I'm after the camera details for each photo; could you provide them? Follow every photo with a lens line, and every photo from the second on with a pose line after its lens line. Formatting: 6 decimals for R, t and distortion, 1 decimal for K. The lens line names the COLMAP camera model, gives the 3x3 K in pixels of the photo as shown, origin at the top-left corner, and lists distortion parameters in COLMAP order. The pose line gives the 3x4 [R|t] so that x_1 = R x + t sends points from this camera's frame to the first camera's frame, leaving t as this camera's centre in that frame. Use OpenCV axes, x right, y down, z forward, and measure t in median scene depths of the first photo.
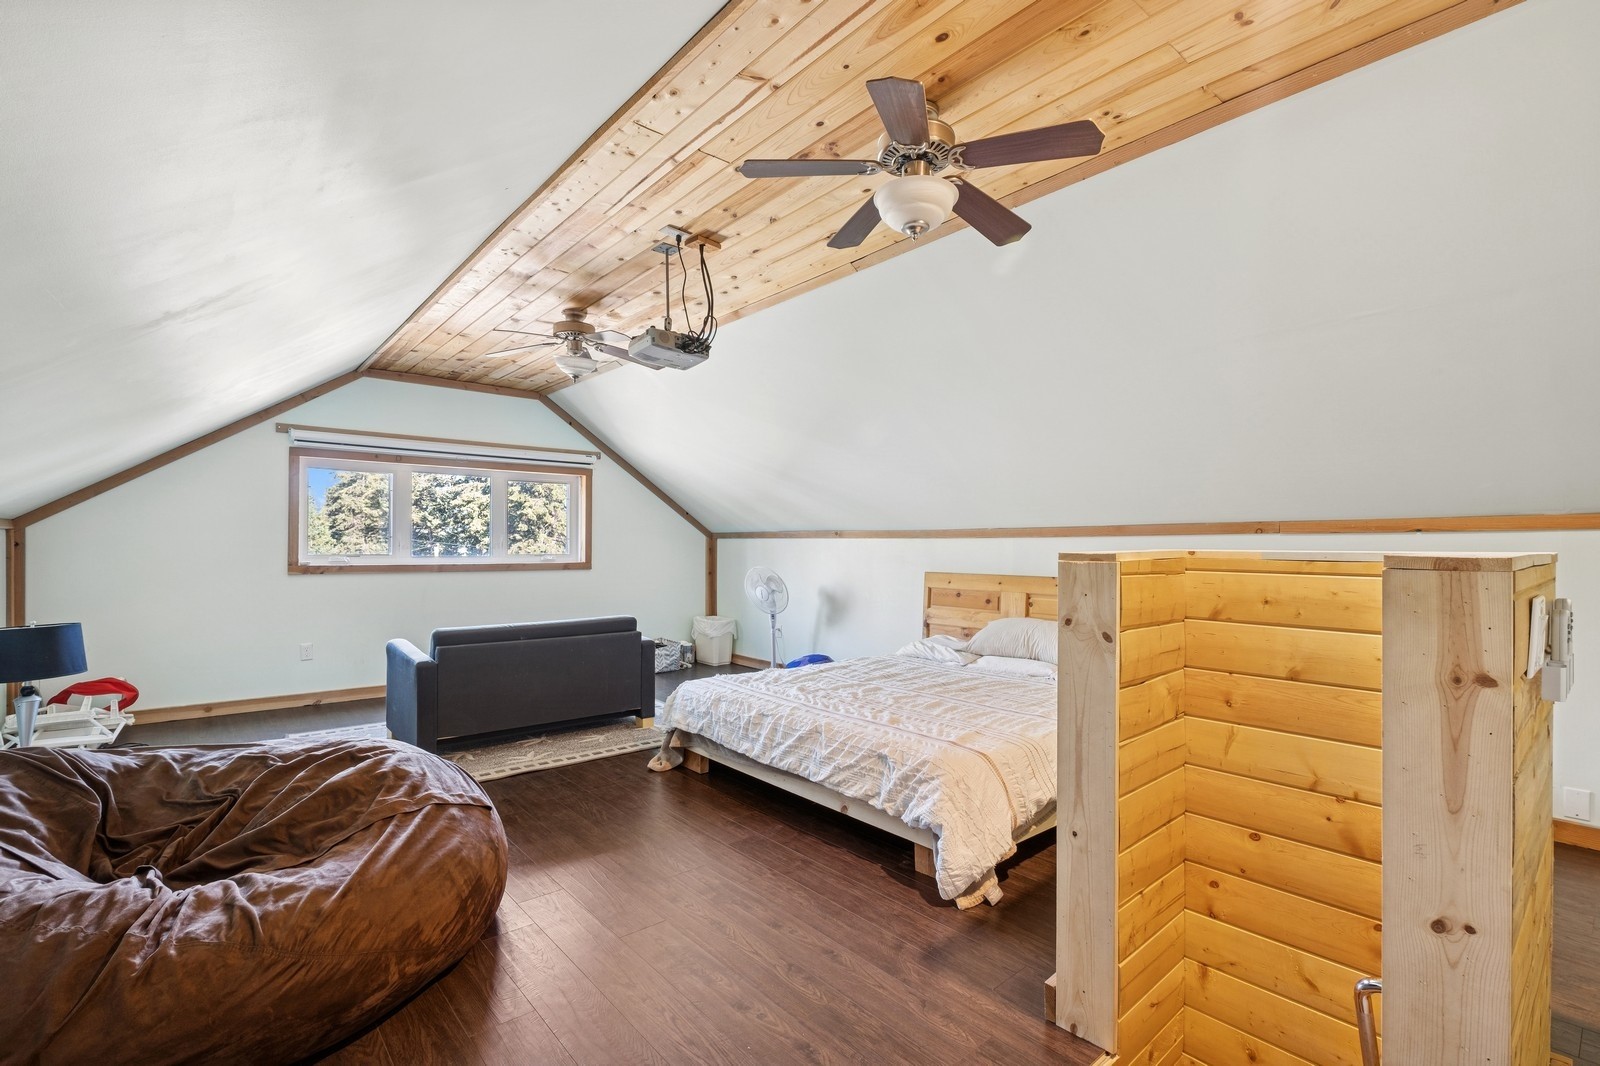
lens RADIAL K [[707.5, 0, 793.6], [0, 707.5, 543.5], [0, 0, 1]] dist [0.006672, -0.004867]
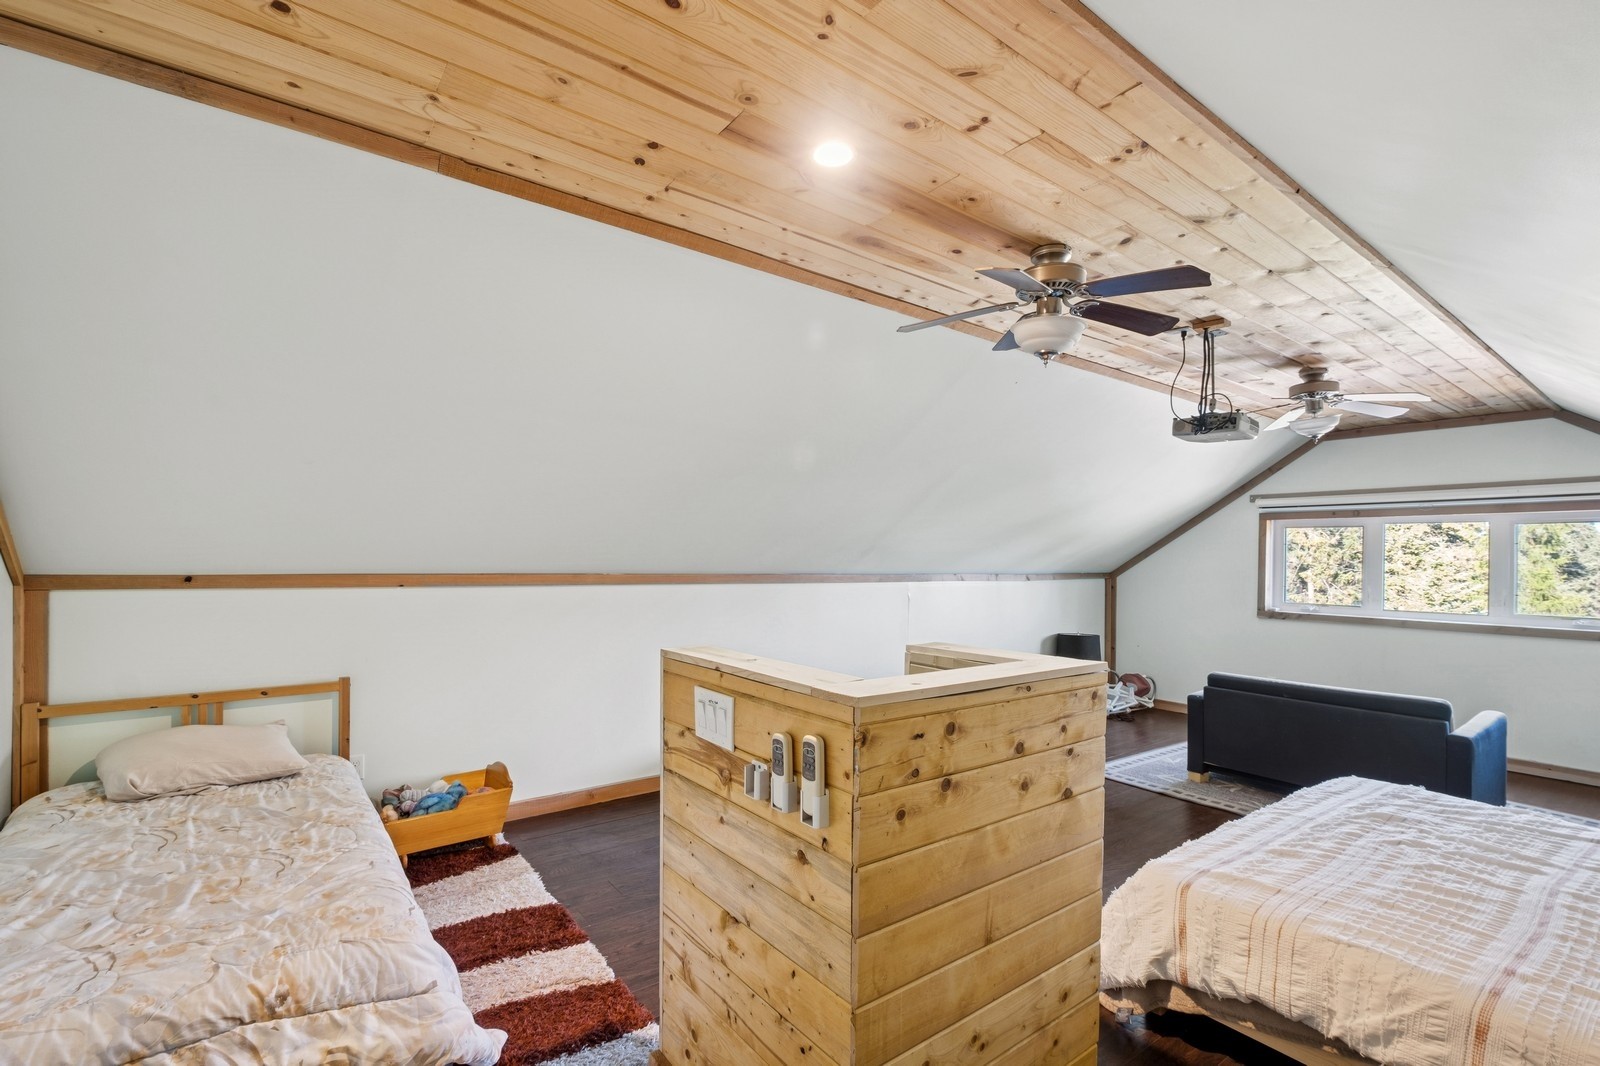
lens RADIAL K [[707.5, 0, 788.3], [0, 707.5, 540.9], [0, 0, 1]] dist [0.006672, -0.004867]
pose [[-0.078388, -0.031004, -0.996441, 0.703331], [-0.011242, 0.999480, -0.030215, -0.052359], [0.996860, 0.008834, -0.078696, 0.349010]]
